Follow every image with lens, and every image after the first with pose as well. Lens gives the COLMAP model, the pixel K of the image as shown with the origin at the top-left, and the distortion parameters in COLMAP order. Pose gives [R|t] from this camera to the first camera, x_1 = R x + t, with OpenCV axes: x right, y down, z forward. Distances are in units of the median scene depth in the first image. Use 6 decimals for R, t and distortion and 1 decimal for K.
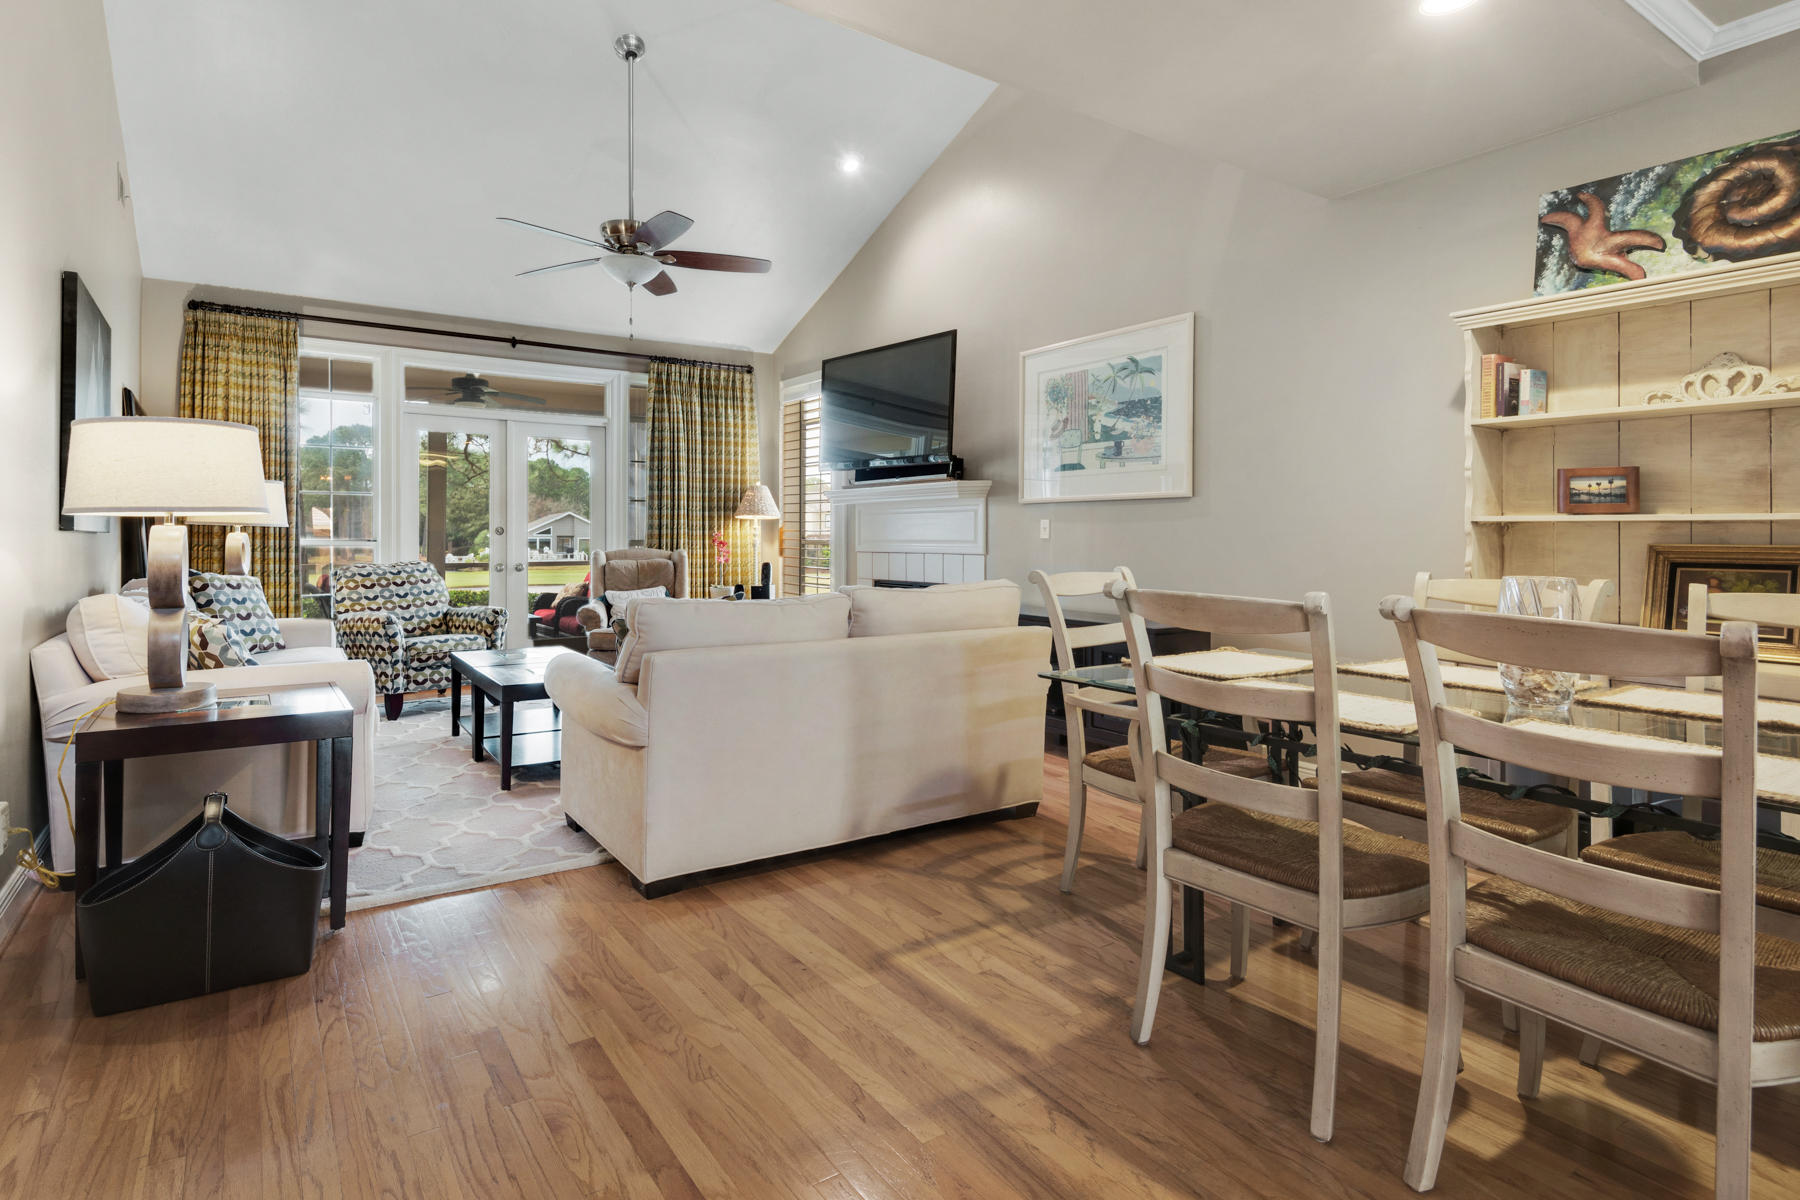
lens RADIAL K [[918.2, 0, 815.9], [0, 918.2, 527.7], [0, 0, 1]] dist [0.019748, -0.013078]
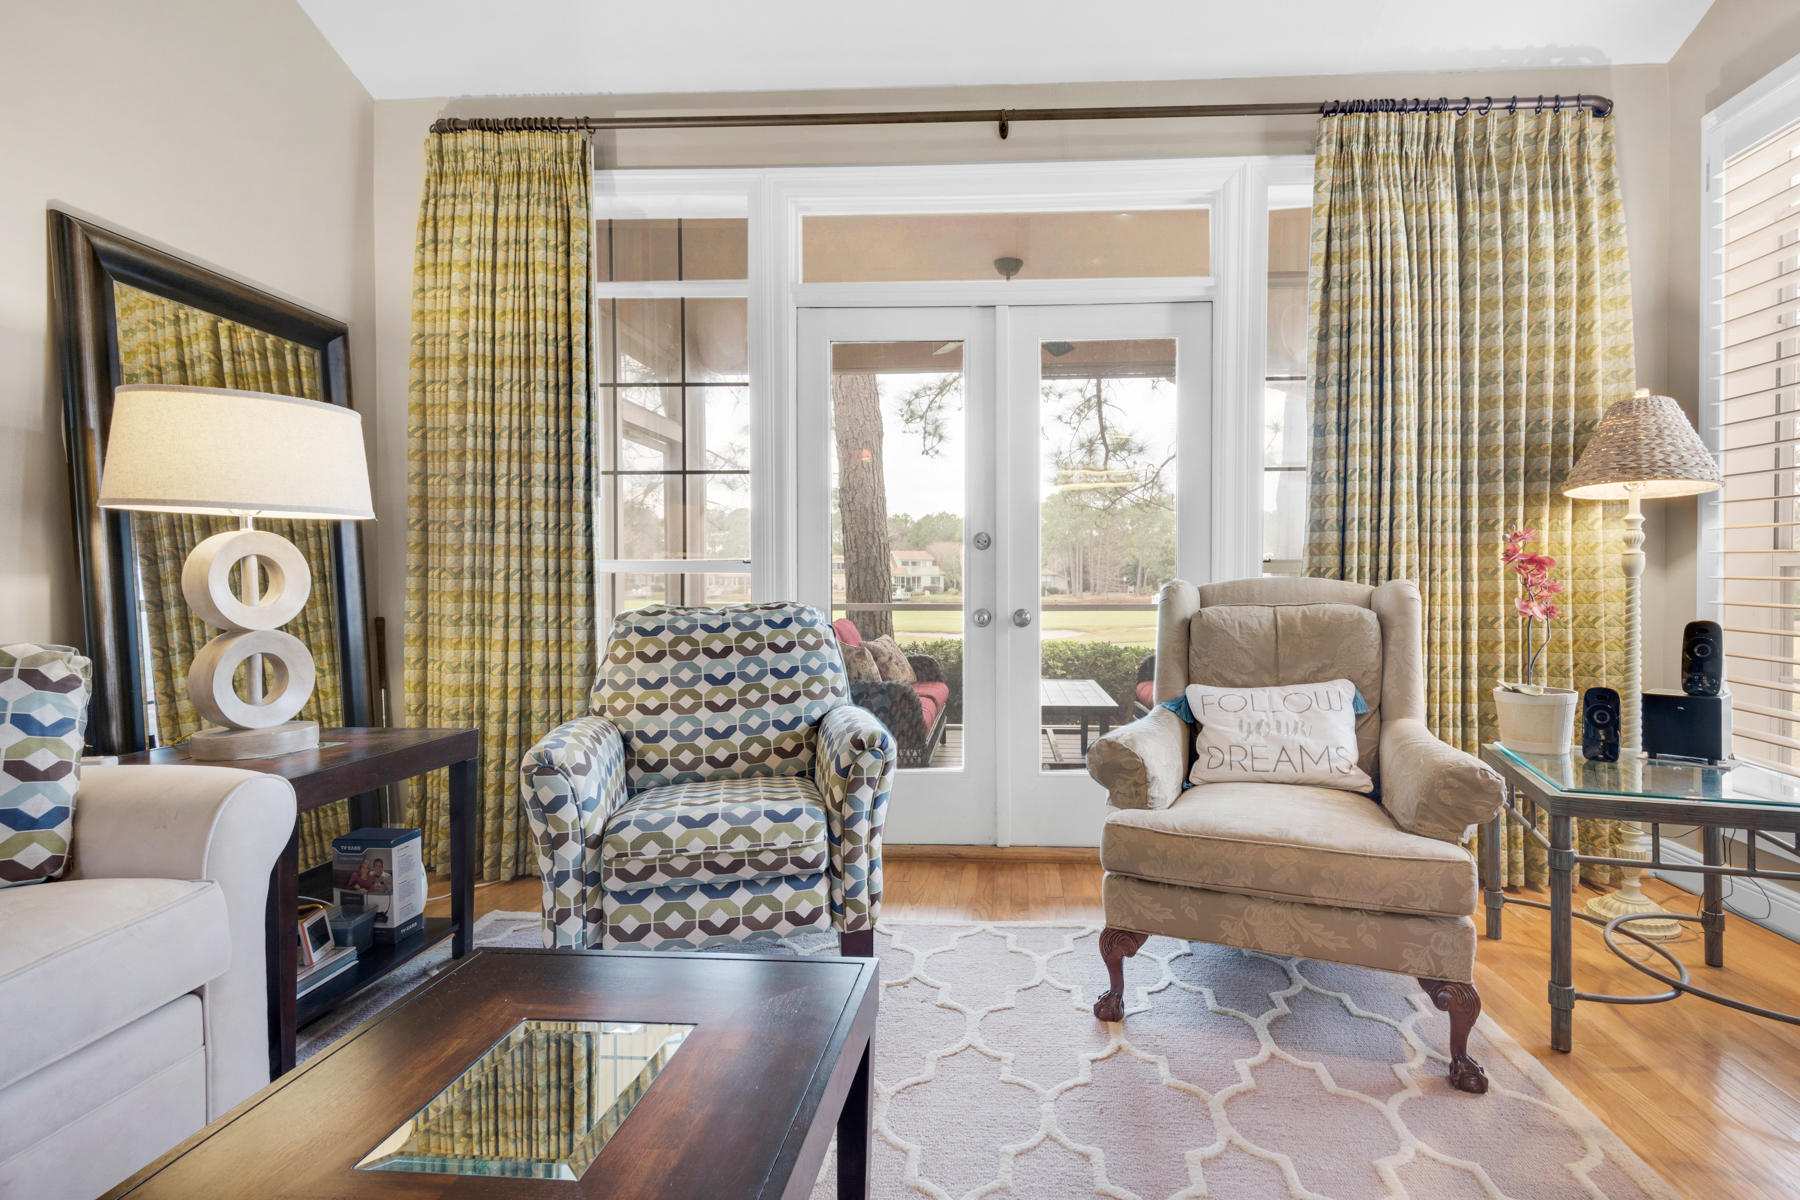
lens RADIAL K [[836.5, 0, 979.5], [0, 836.5, 597.1], [0, 0, 1]] dist [0.017493, -0.016695]
pose [[0.827727, 0.009485, -0.561050, -0.119934], [0.009526, 0.999476, 0.030950, 0.023166], [0.561050, -0.030963, 0.827203, 0.762835]]
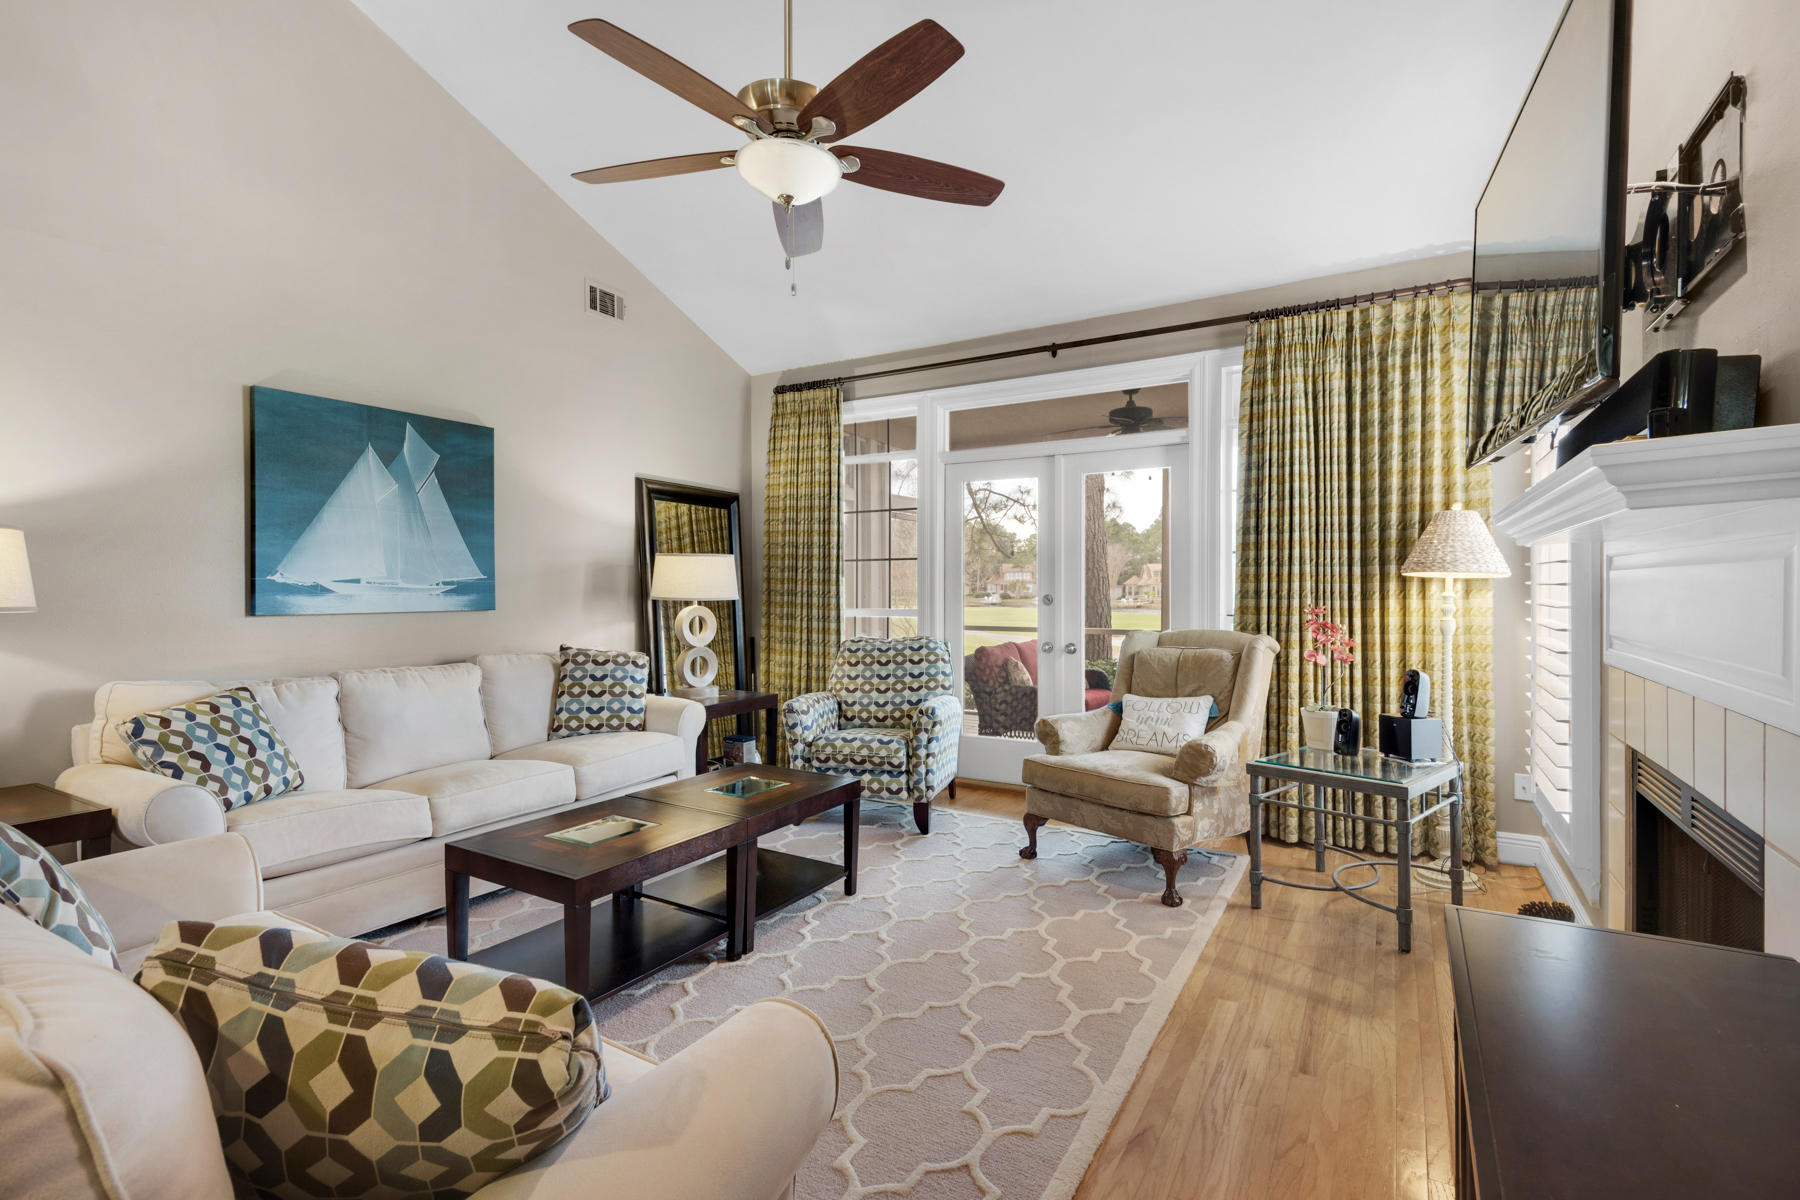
lens RADIAL K [[836.5, 0, 899.6], [0, 836.5, 585.7], [0, 0, 1]] dist [0.017493, -0.016695]
pose [[0.458232, -0.004400, -0.888822, 0.266042], [0.014267, 0.999895, 0.002406, -0.014135], [0.888718, -0.013784, 0.458247, 0.679539]]
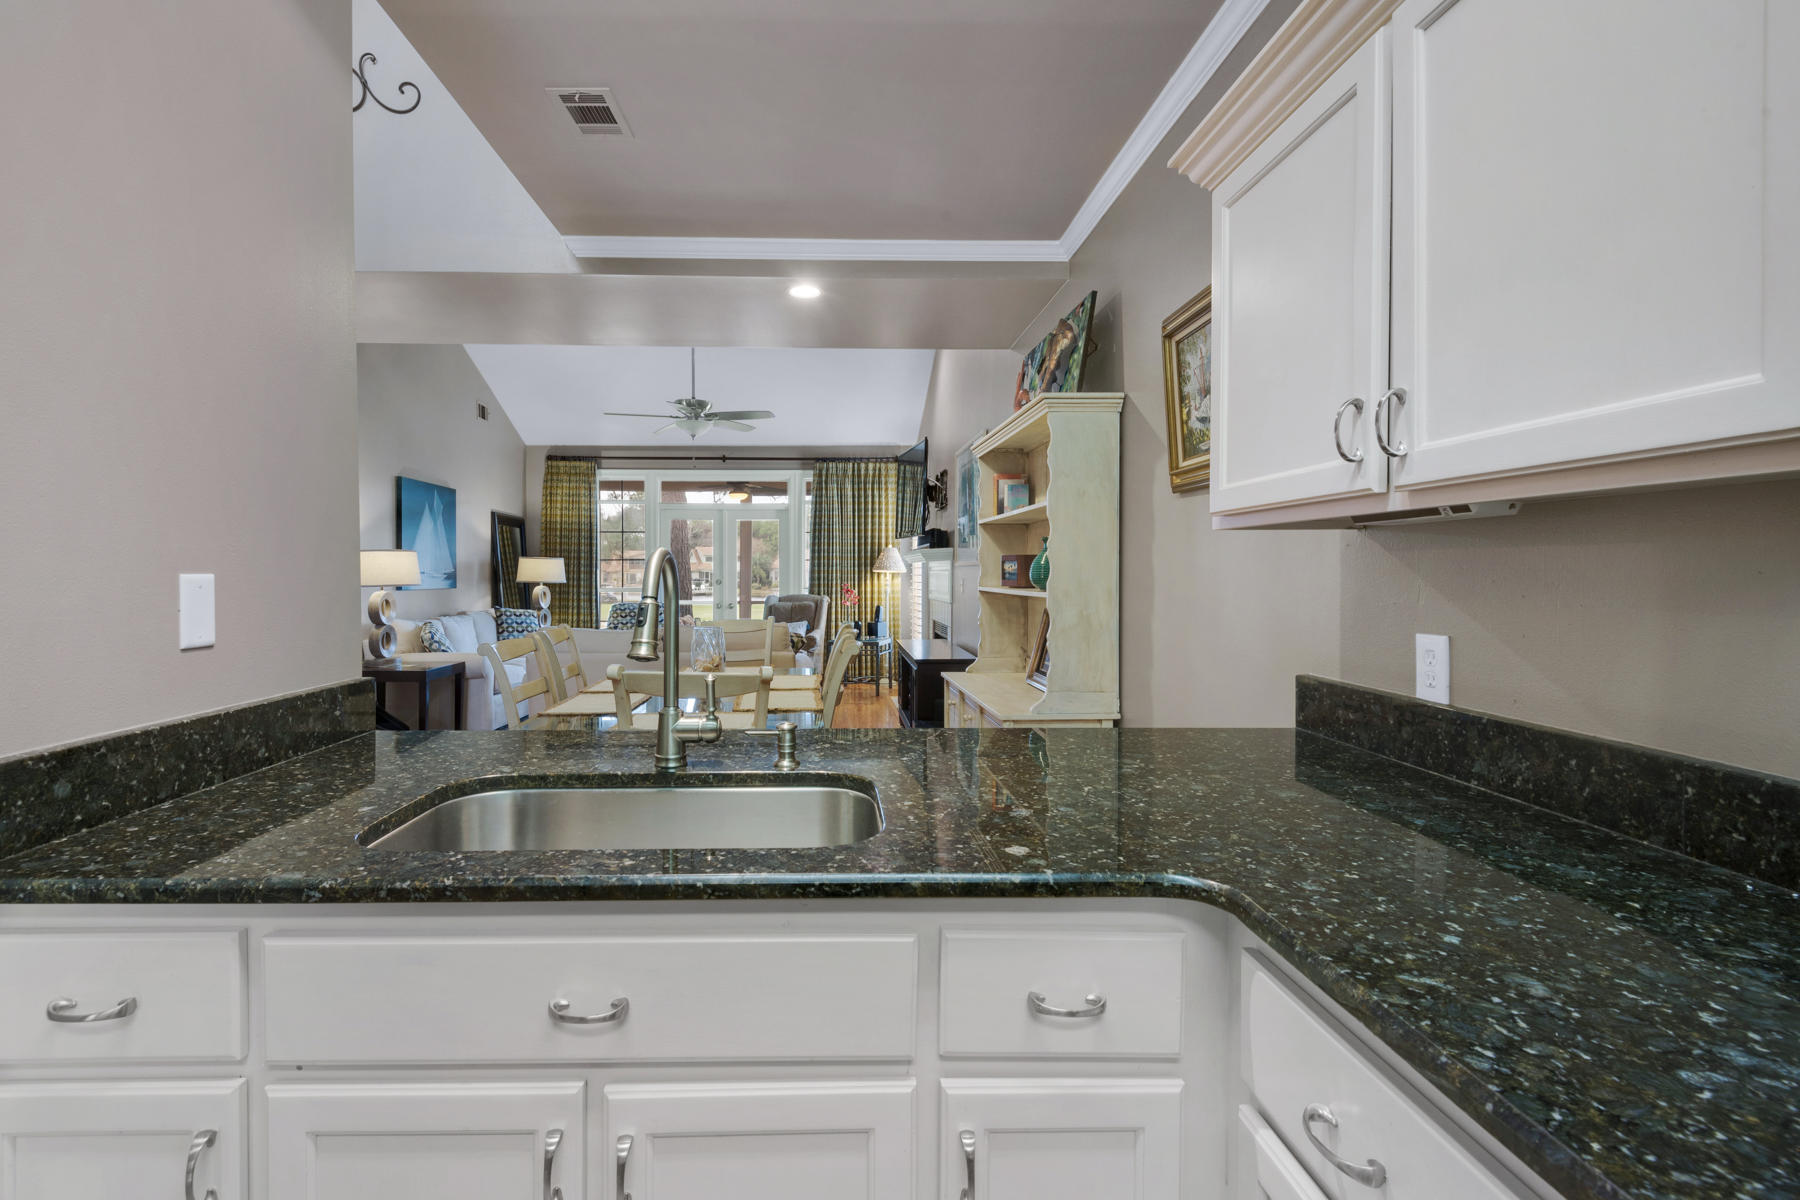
lens RADIAL K [[855.4, 0, 852.6], [0, 855.4, 605.7], [0, 0, 1]] dist [-0.016374, 0.000274]
pose [[0.865366, 0.015824, -0.500890, 0.675784], [0.008508, 0.998893, 0.046255, -0.025647], [0.501068, -0.044289, 0.864274, -0.148084]]
